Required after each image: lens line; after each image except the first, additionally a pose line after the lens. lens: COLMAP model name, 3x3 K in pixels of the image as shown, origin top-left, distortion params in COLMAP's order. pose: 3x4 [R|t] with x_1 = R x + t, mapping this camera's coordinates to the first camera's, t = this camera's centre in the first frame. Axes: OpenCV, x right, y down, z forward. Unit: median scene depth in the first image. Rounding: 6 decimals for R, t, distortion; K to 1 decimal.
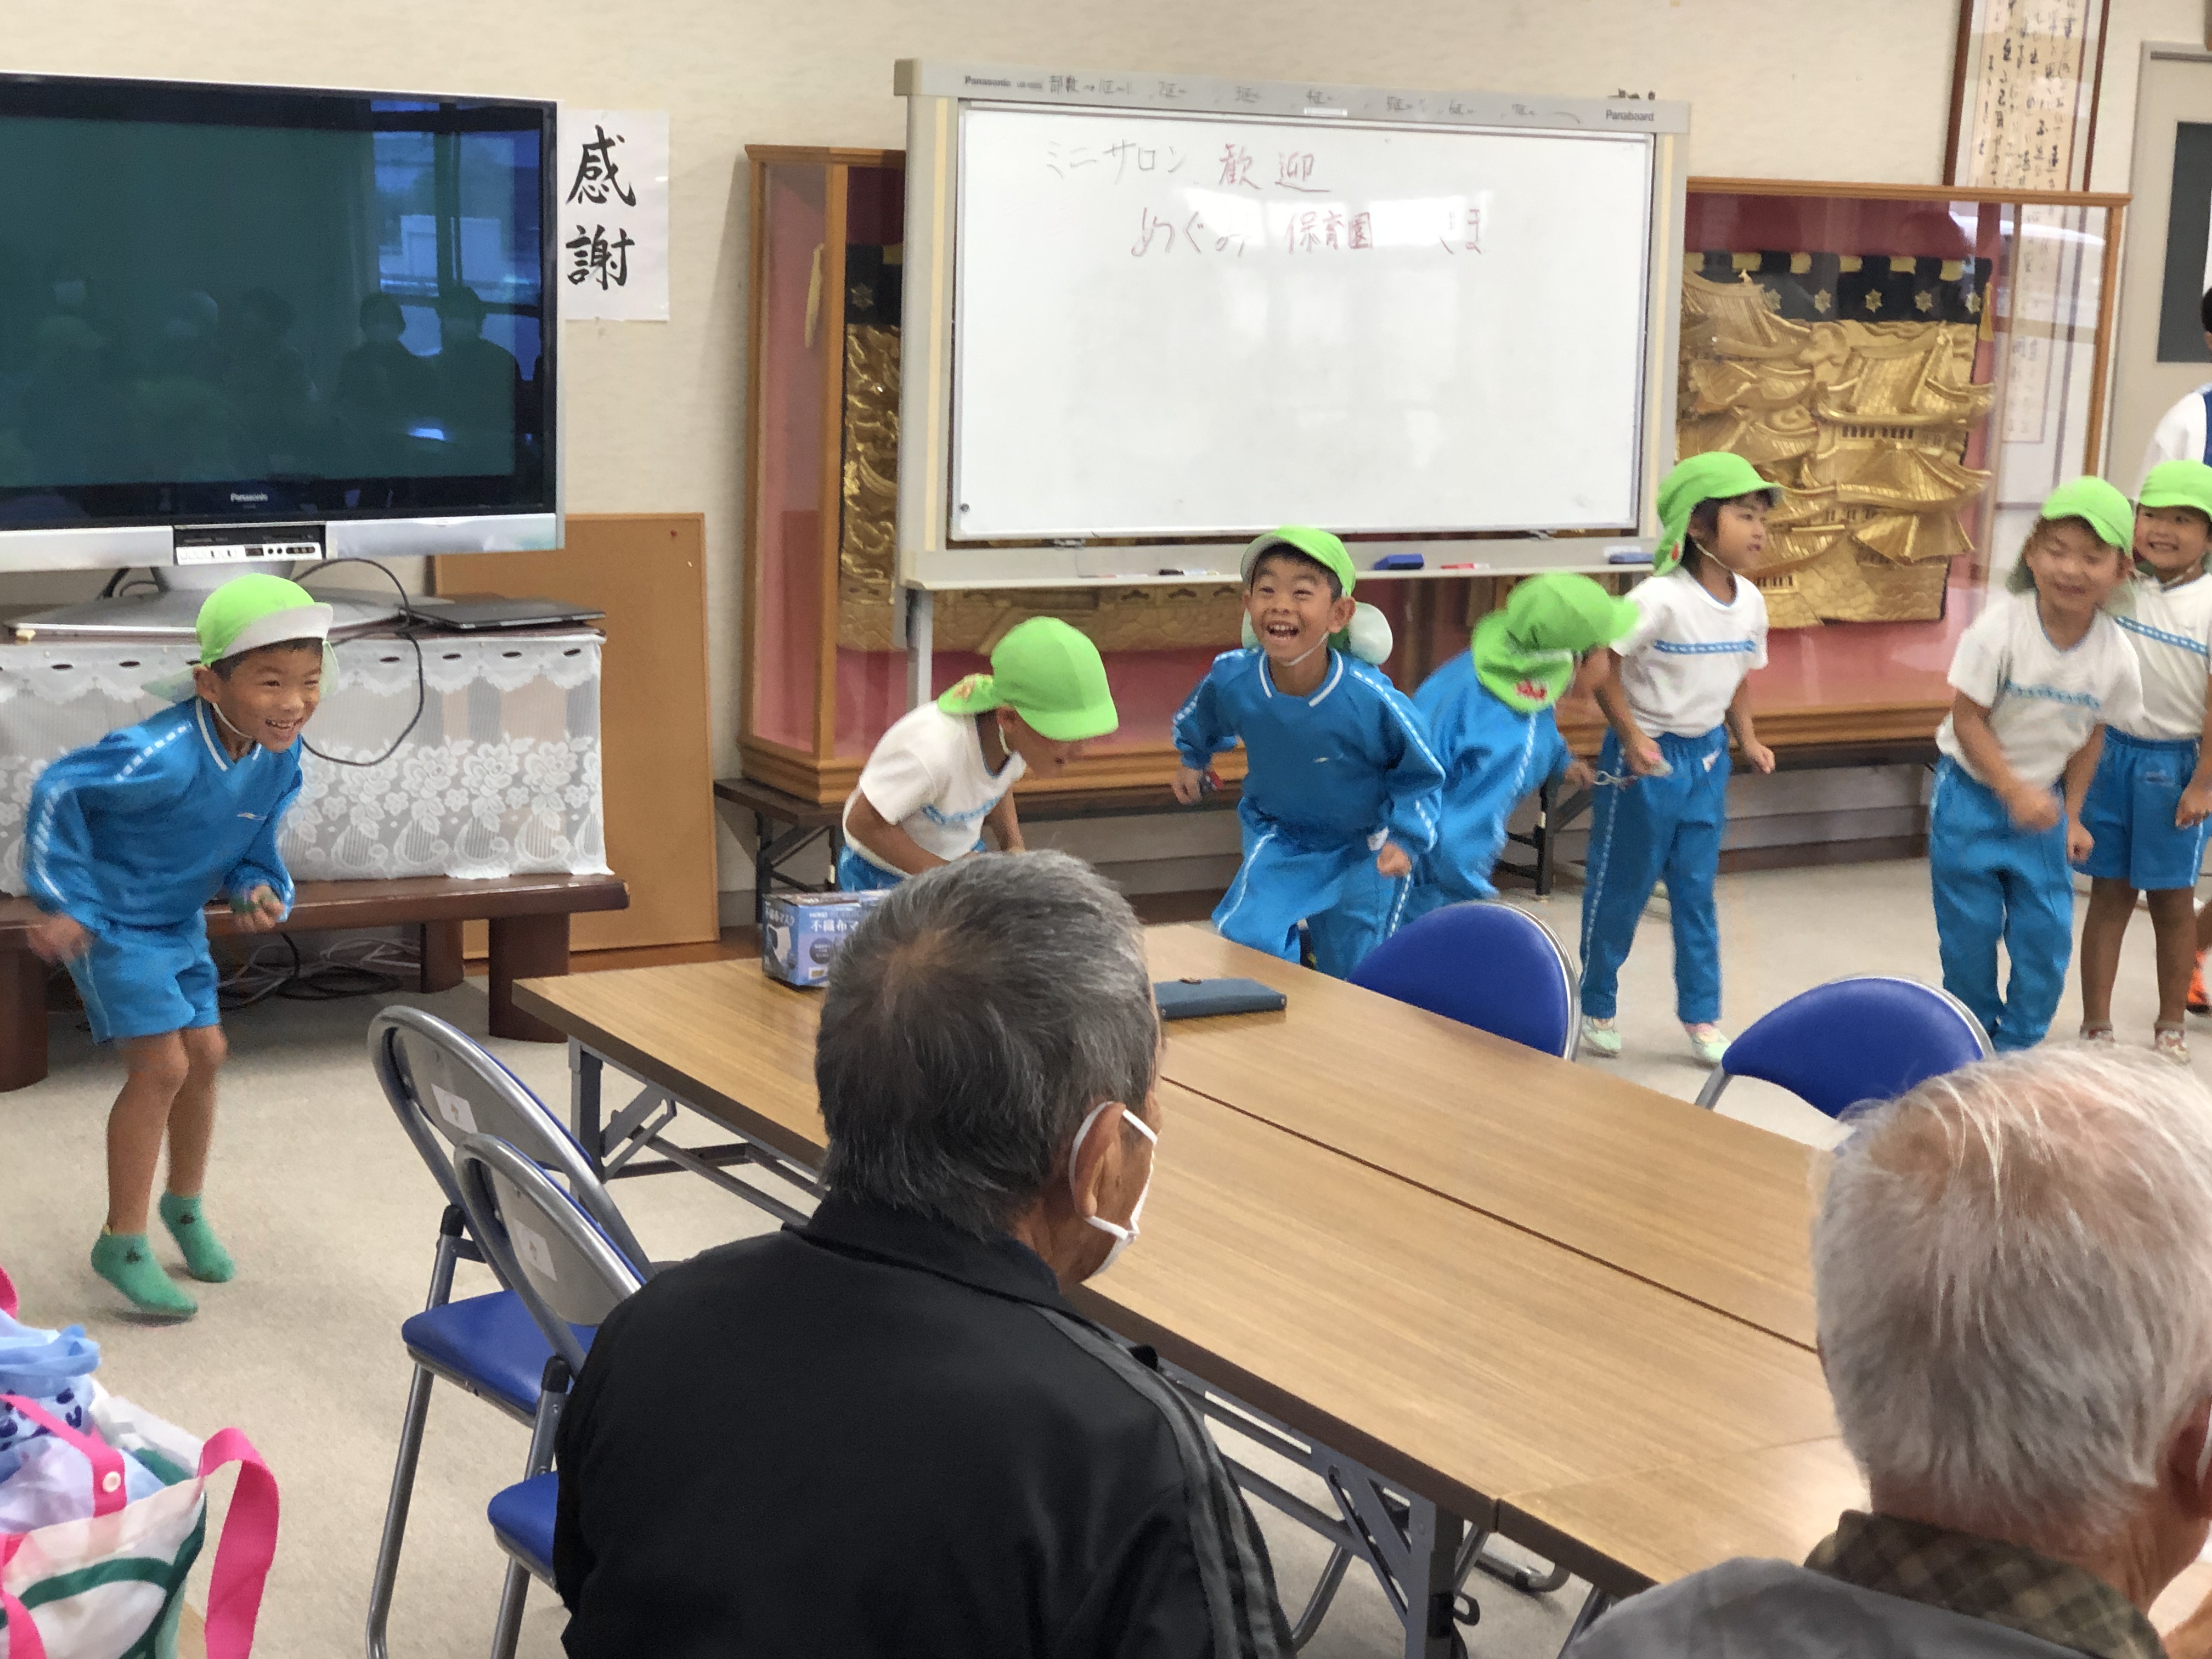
lens RADIAL K [[3744.2, 0, 1129.7], [0, 3744.2, 835.1], [0, 0, 1]] dist [0.031905, 0.000000]
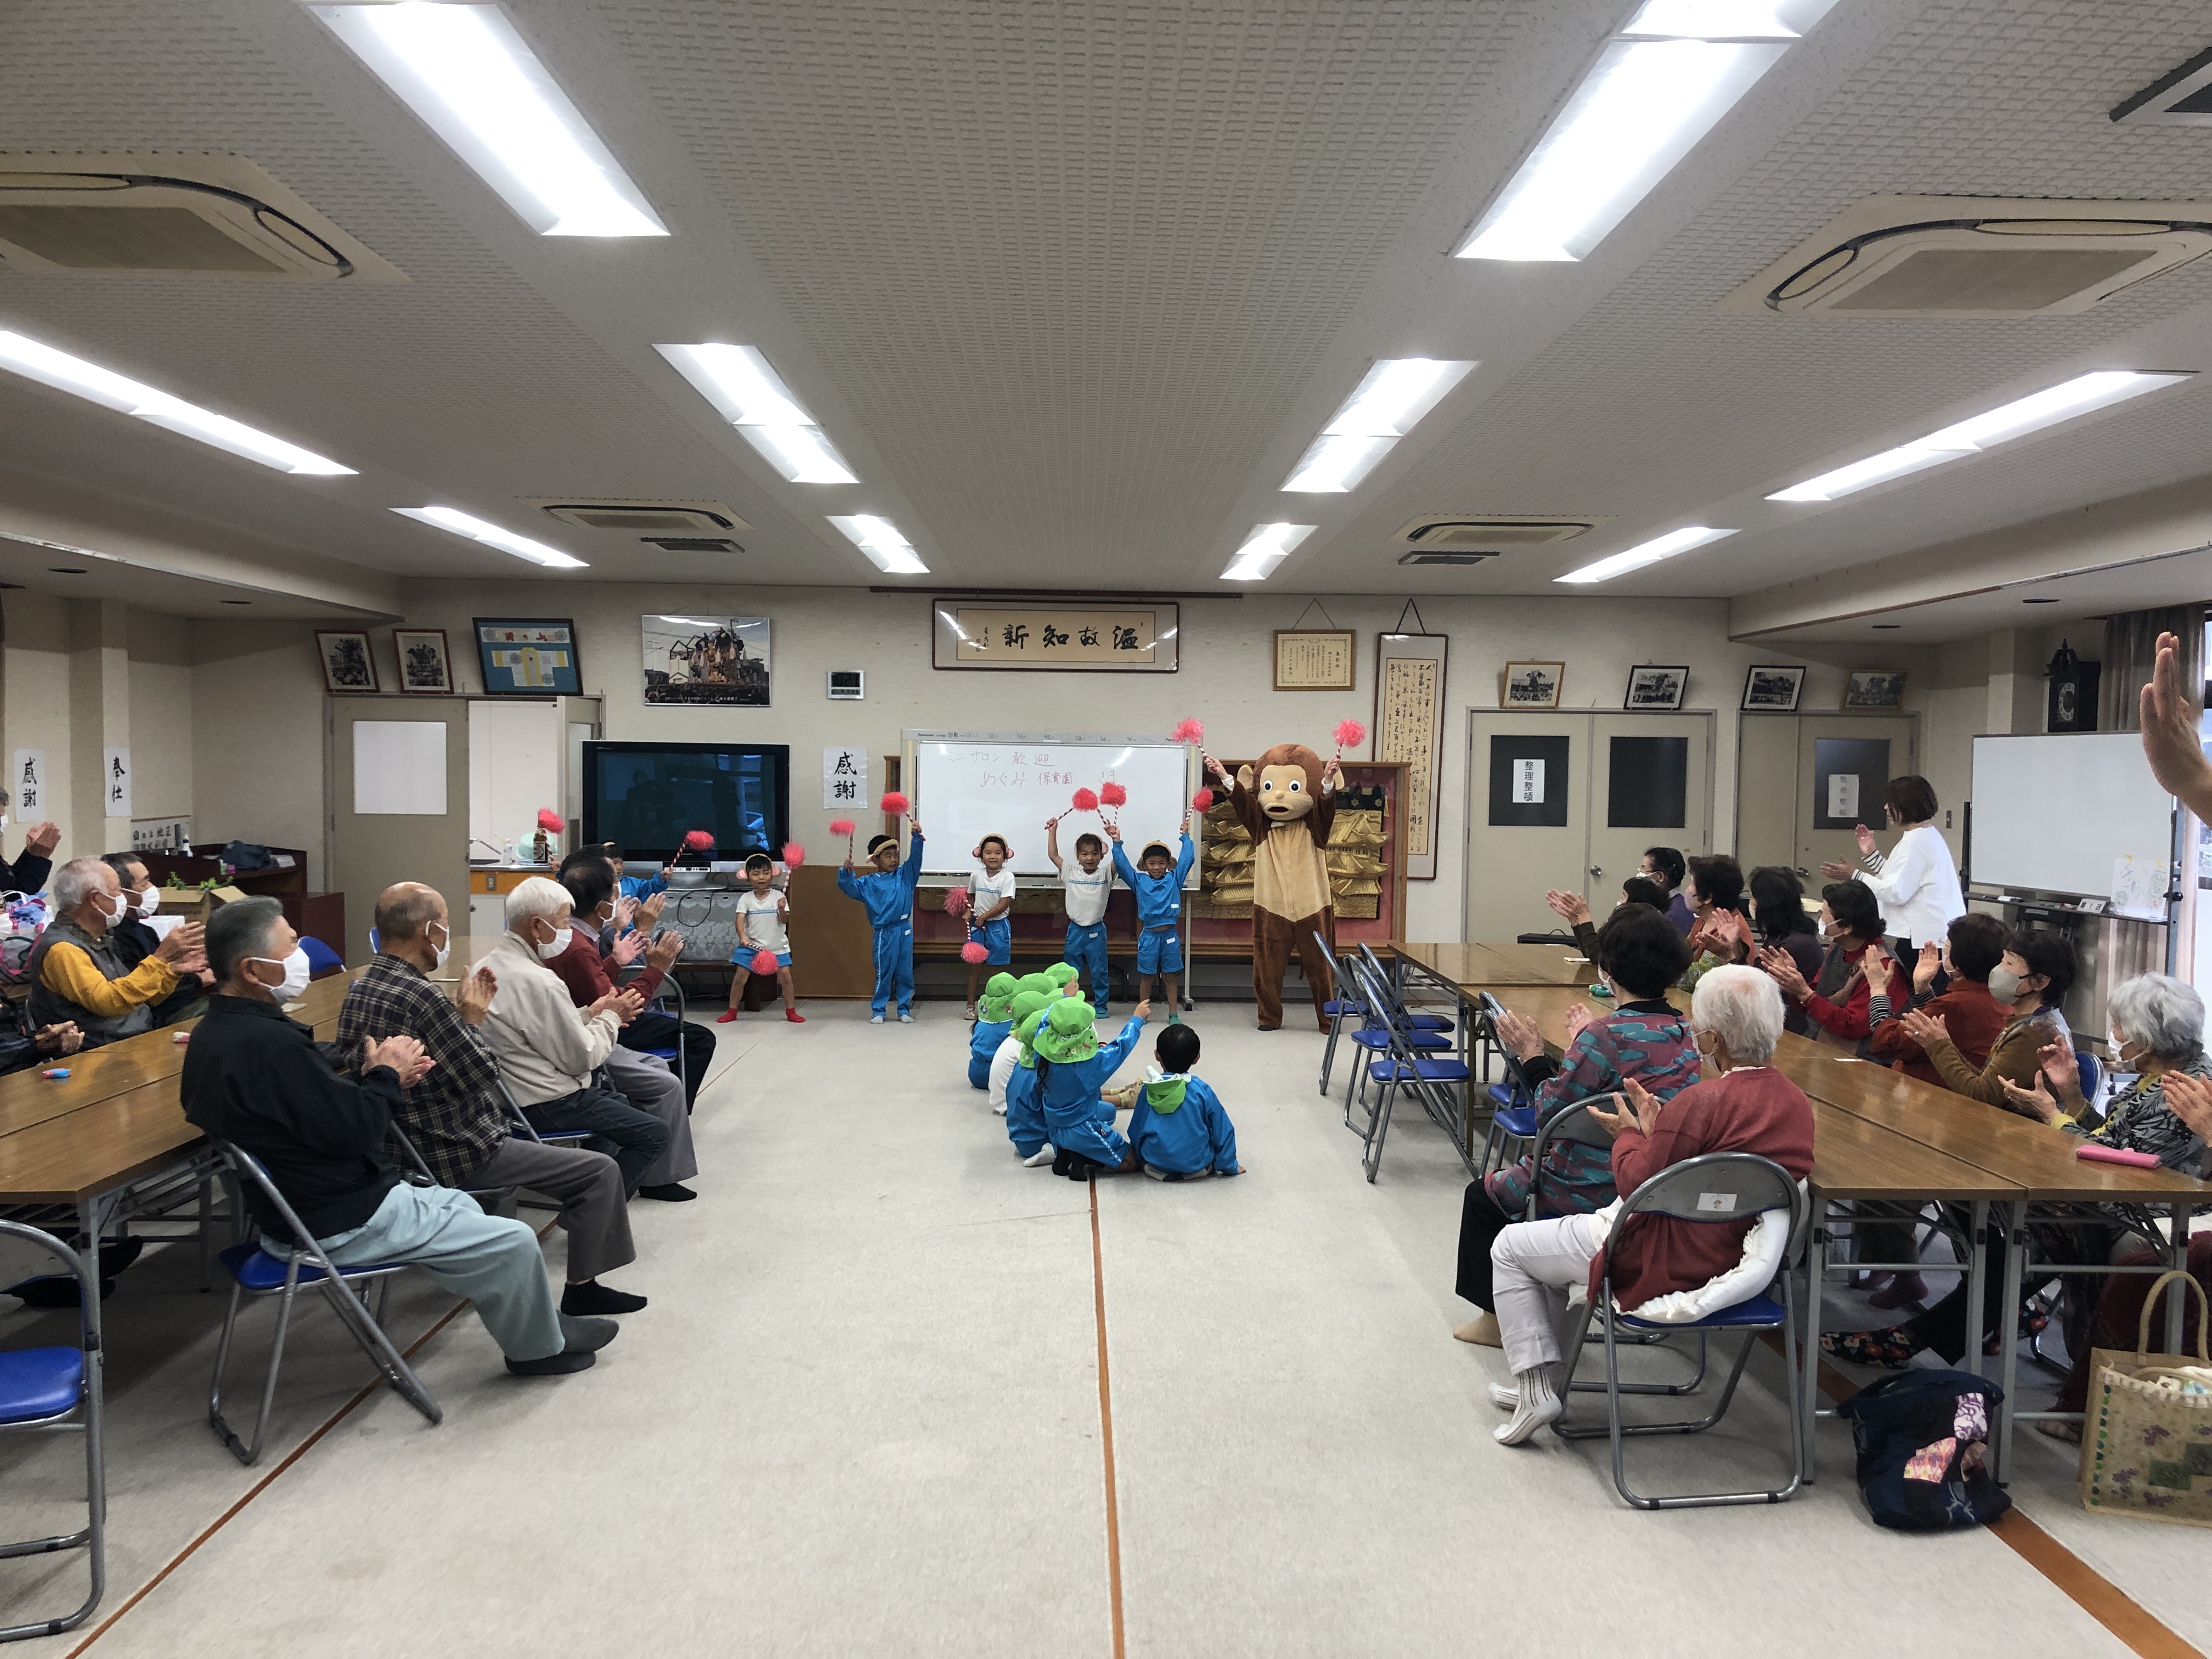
lens RADIAL K [[1795.7, 0, 1127.1], [0, 1795.7, 870.4], [0, 0, 1]] dist [0.023930, -0.030342]
pose [[0.876088, 0.004231, -0.482133, 0.828340], [-0.065821, 0.991649, -0.110901, 0.076688], [0.477638, 0.128893, 0.869051, -0.262433]]
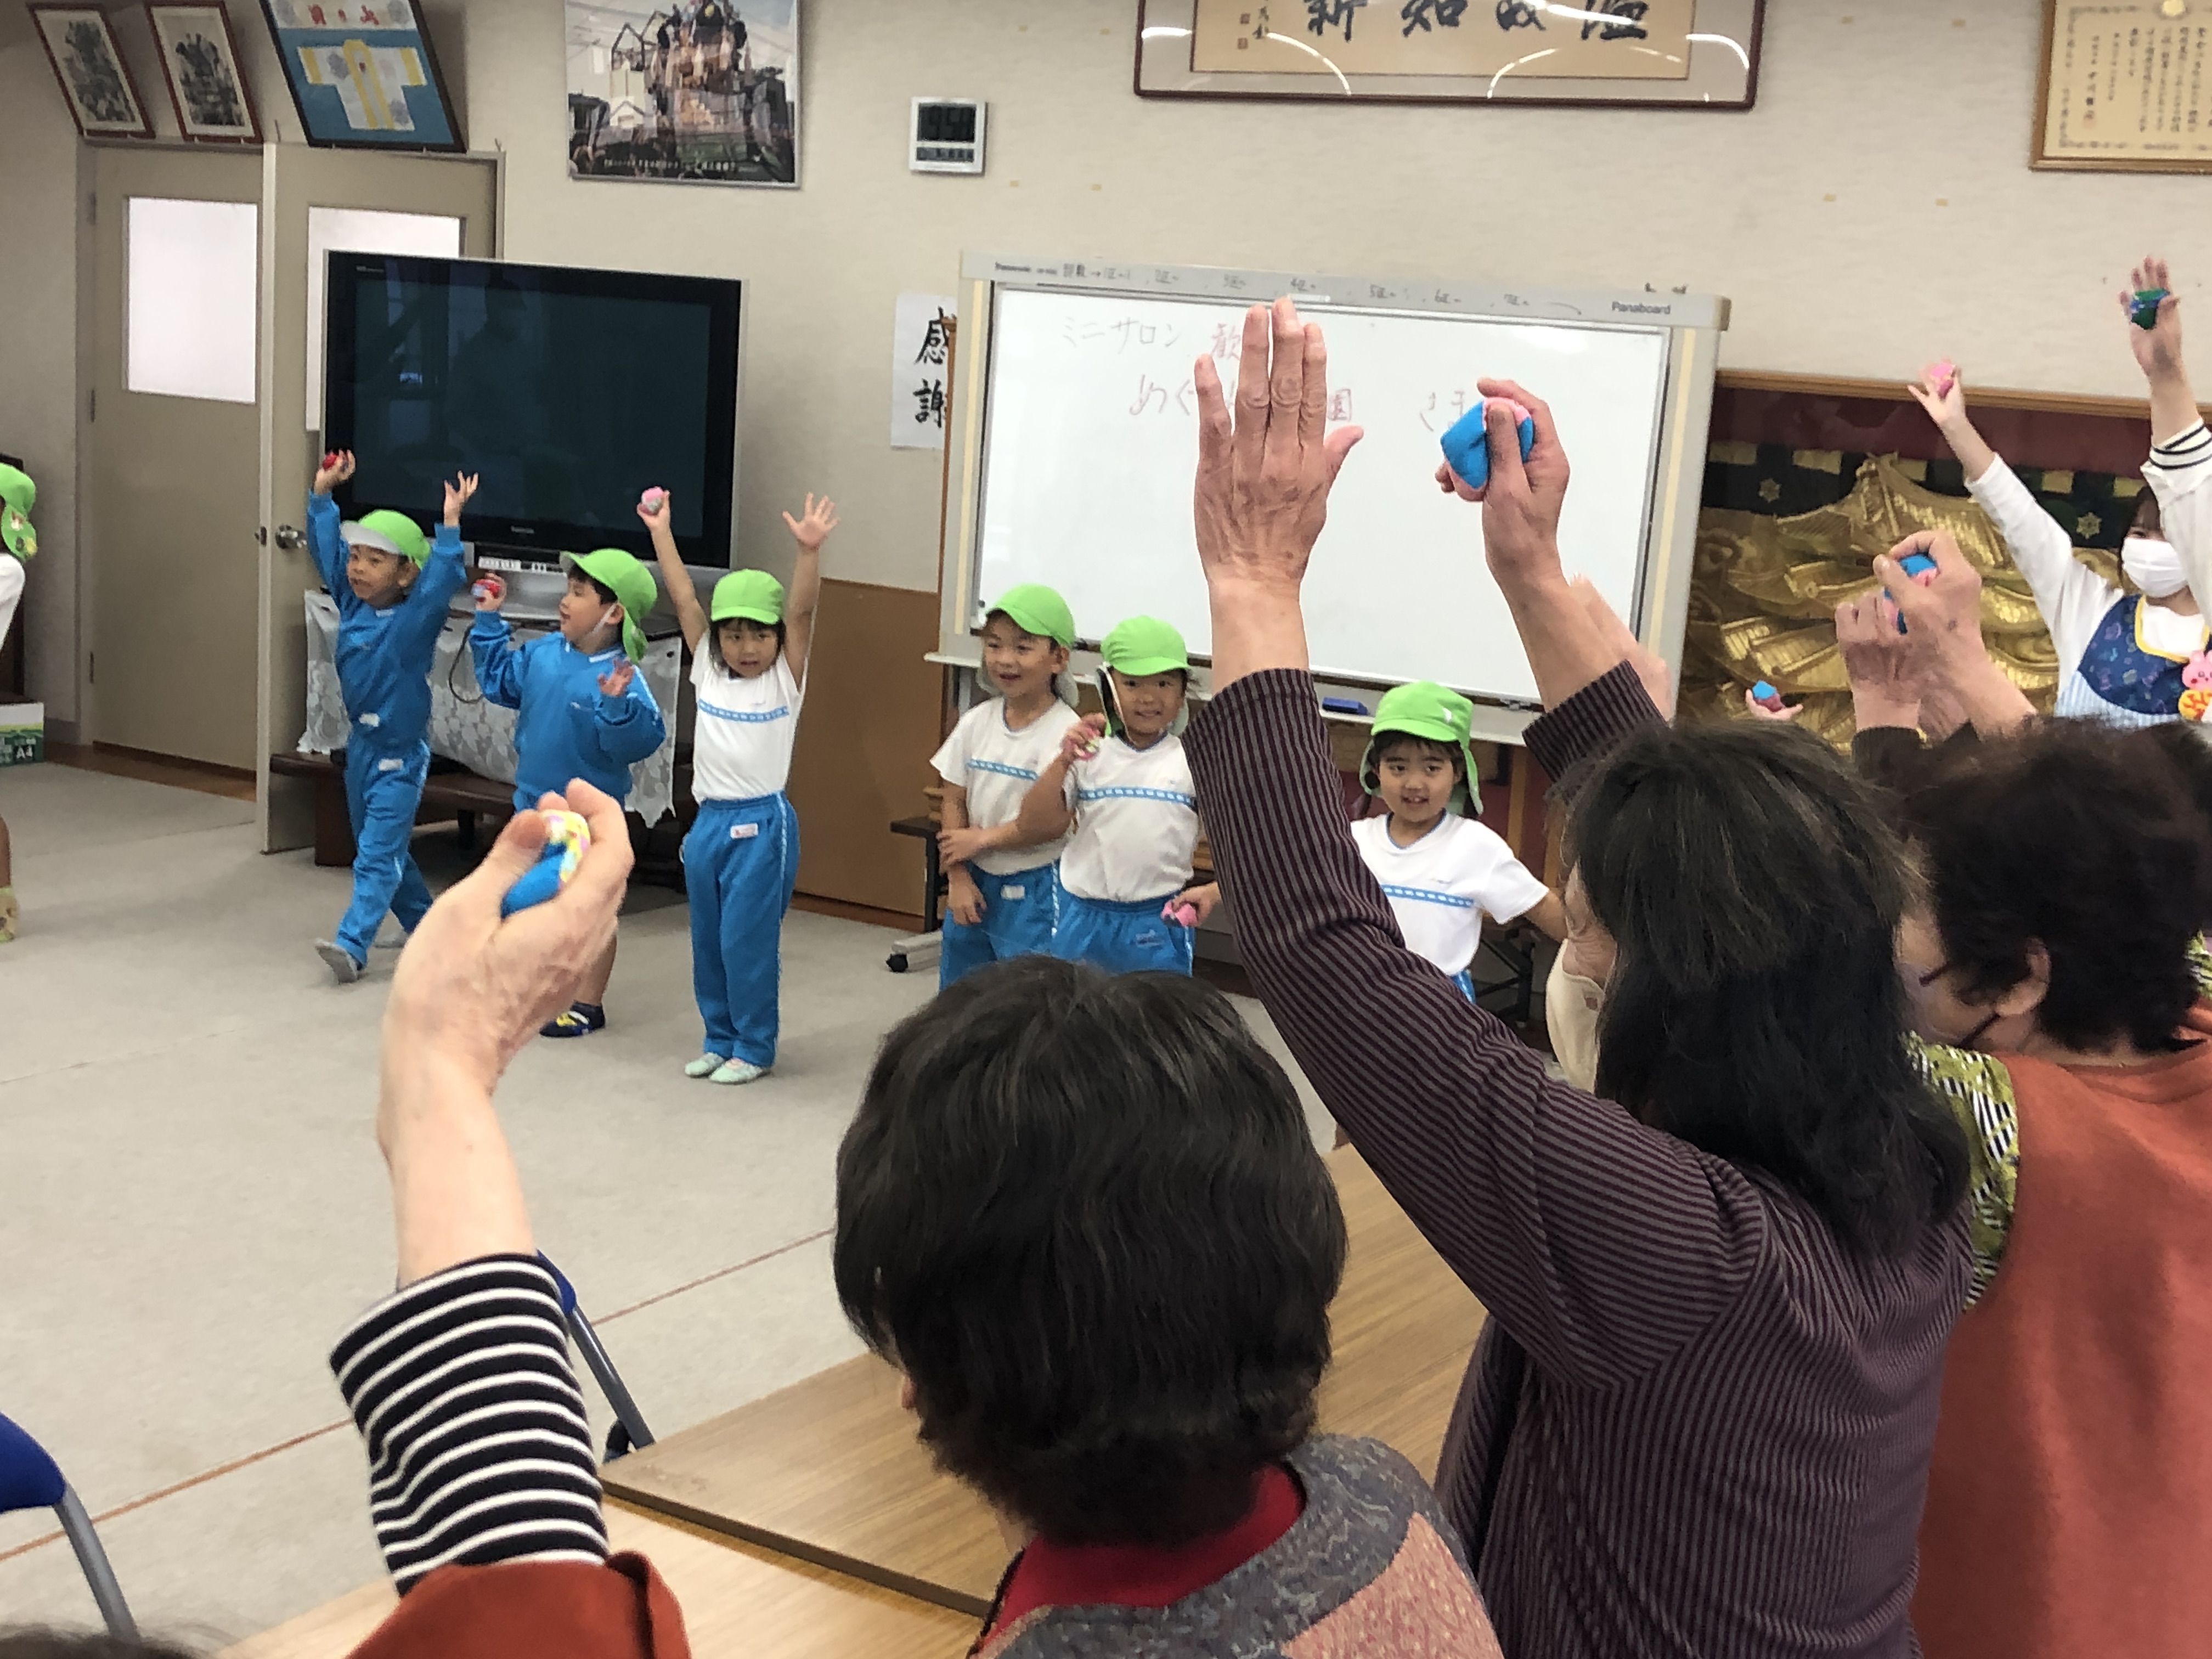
lens RADIAL K [[3116.2, 0, 1130.3], [0, 3116.2, 867.2], [0, 0, 1]] dist [0.009380, 0.000000]
pose [[0.464569, 0.153896, -0.872062, 0.865267], [-0.199674, 0.977627, 0.066154, -0.076019], [0.862732, 0.143395, 0.484904, 0.518957]]
